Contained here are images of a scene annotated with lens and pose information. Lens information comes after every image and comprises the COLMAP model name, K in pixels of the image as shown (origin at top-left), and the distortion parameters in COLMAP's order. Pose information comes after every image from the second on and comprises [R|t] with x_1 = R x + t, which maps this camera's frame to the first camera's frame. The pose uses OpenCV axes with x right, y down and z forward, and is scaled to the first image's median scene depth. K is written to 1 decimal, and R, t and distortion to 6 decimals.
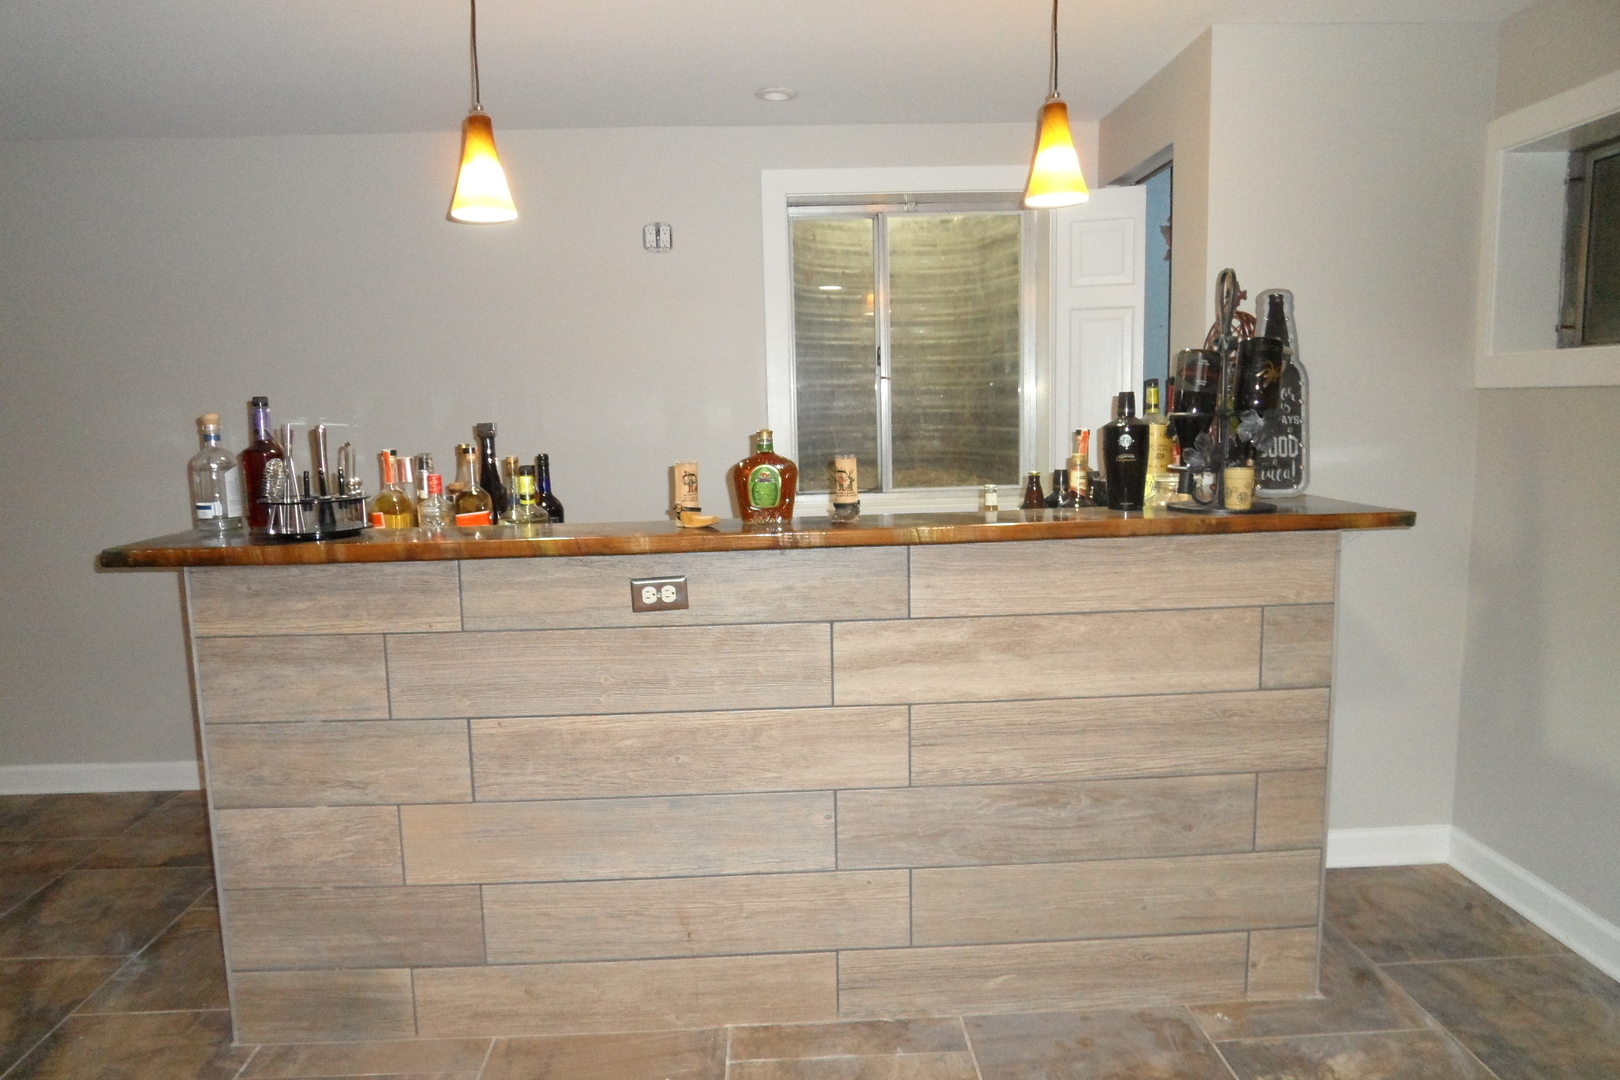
lens RADIAL K [[1035.3, 0, 797.7], [0, 1035.3, 548.8], [0, 0, 1]] dist [-0.052727, 0.024472]
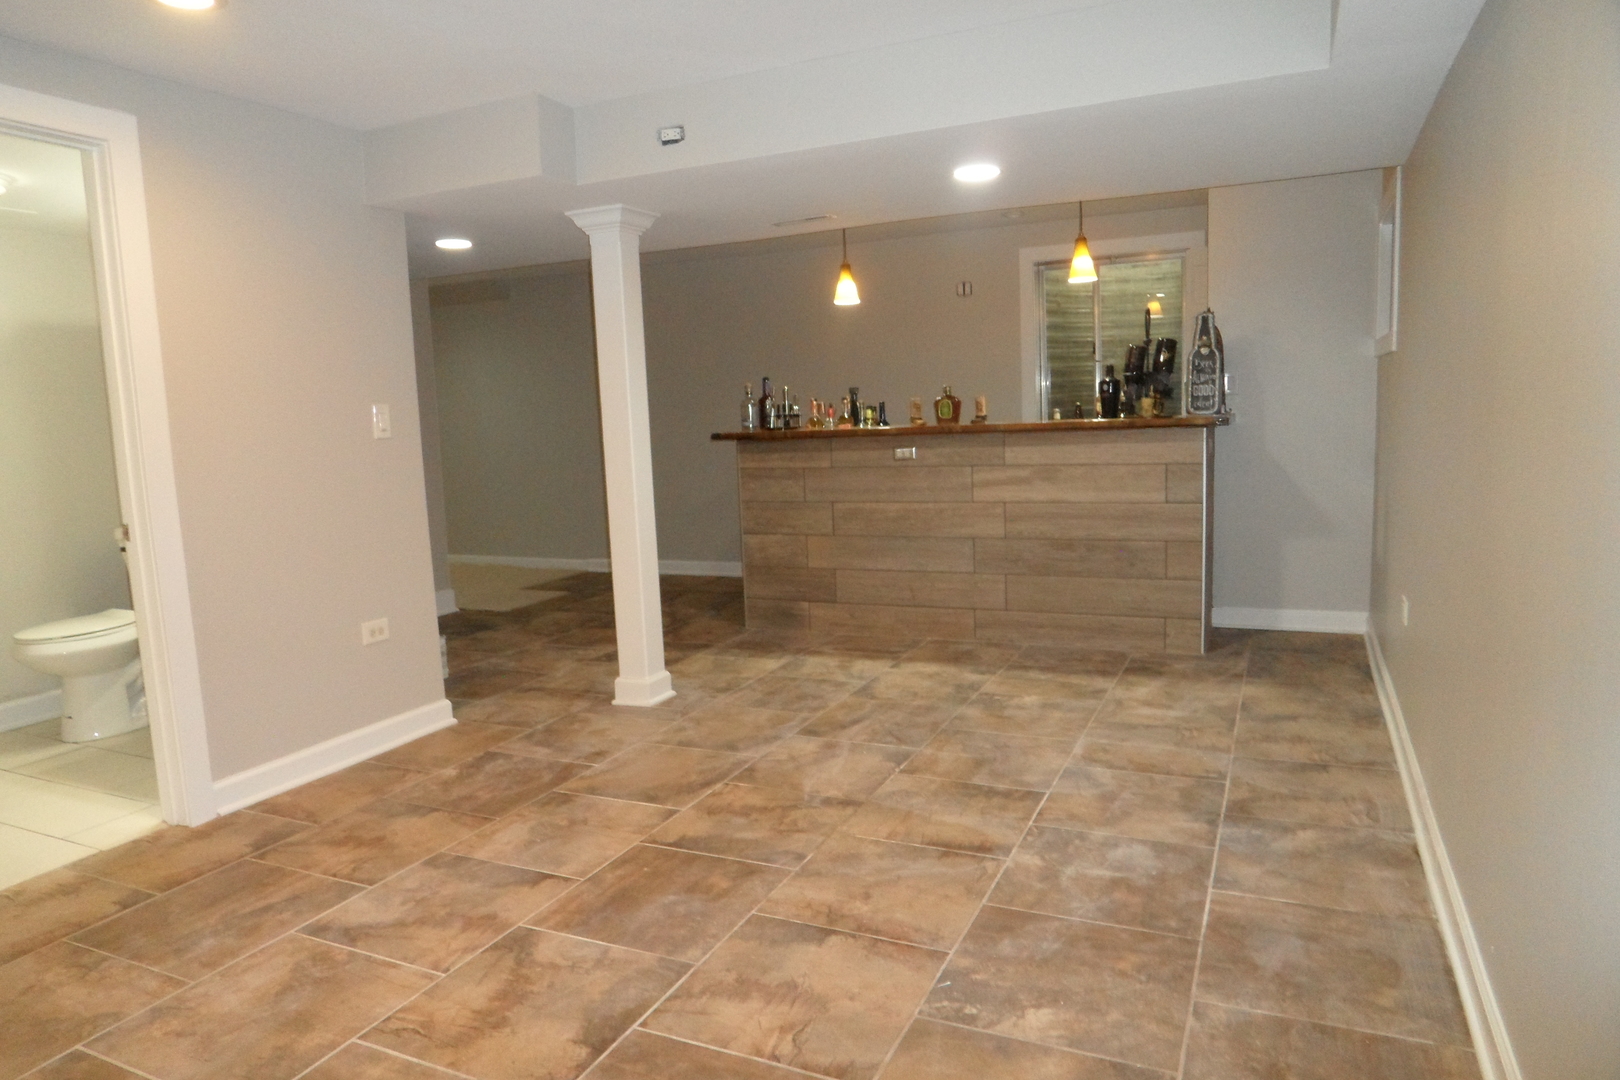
lens RADIAL K [[1035.3, 0, 801.5], [0, 1035.3, 532.3], [0, 0, 1]] dist [-0.052727, 0.024472]
pose [[0.899014, 0.036800, -0.436372, 0.726141], [-0.036623, 0.999290, 0.008822, 0.215193], [0.436387, 0.008050, 0.899723, -1.333809]]
